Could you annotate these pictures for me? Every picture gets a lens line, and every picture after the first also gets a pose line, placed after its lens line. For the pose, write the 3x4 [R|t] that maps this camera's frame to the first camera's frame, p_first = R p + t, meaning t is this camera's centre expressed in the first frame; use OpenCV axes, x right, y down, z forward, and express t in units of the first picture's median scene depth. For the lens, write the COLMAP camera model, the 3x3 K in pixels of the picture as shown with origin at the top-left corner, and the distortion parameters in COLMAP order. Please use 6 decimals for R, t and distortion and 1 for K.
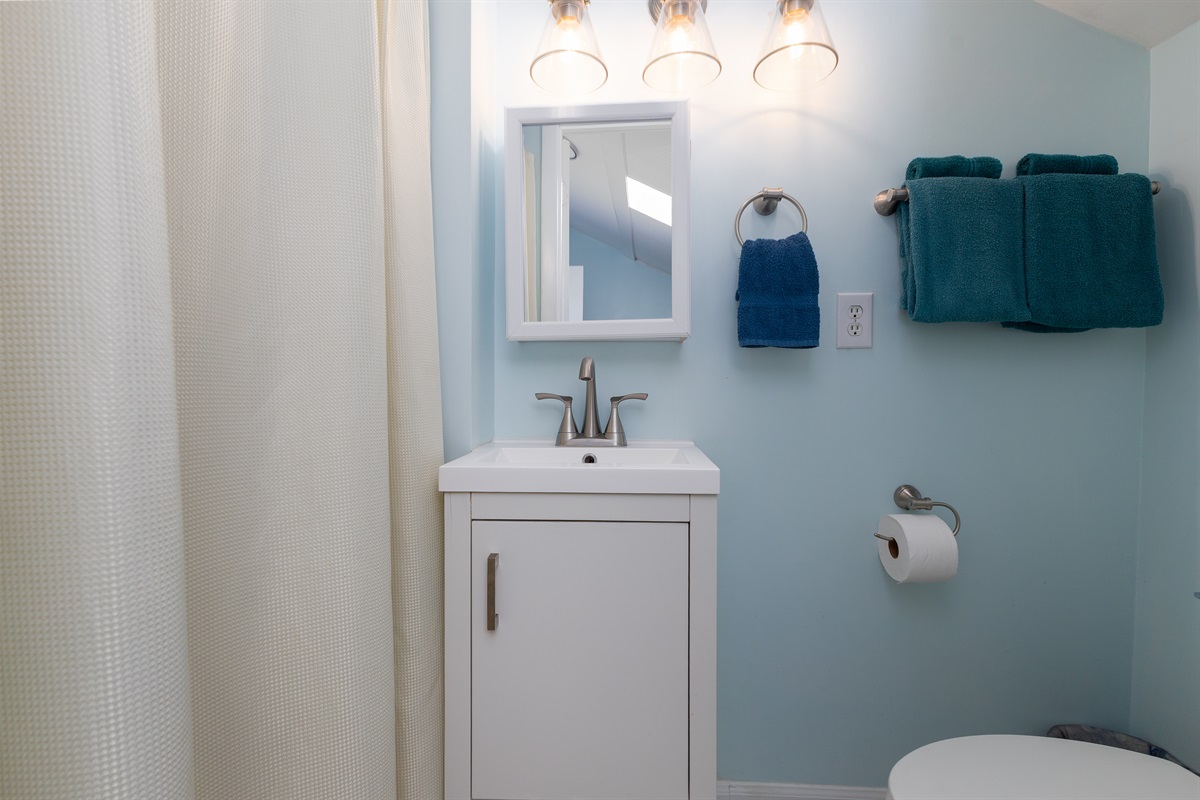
lens RADIAL K [[572.0, 0, 600.0], [0, 572.0, 400.0], [0, 0, 1]] dist [-0.004408, -0.001713]
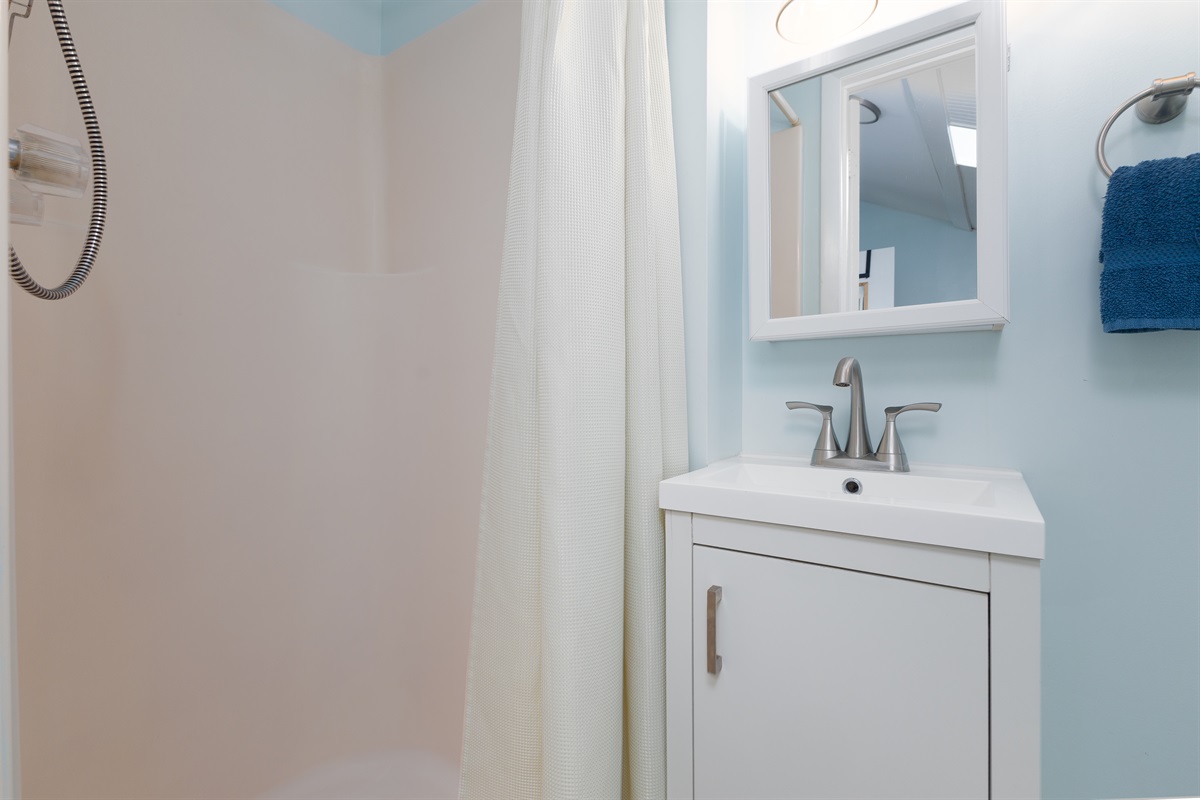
lens RADIAL K [[560.0, 0, 598.5], [0, 560.0, 393.5], [0, 0, 1]] dist [-0.000606, -0.004604]
pose [[0.834240, -0.001398, -0.551400, 0.113625], [-0.006390, 0.999905, -0.012203, -0.012035], [0.551364, 0.013704, 0.834152, 0.153041]]
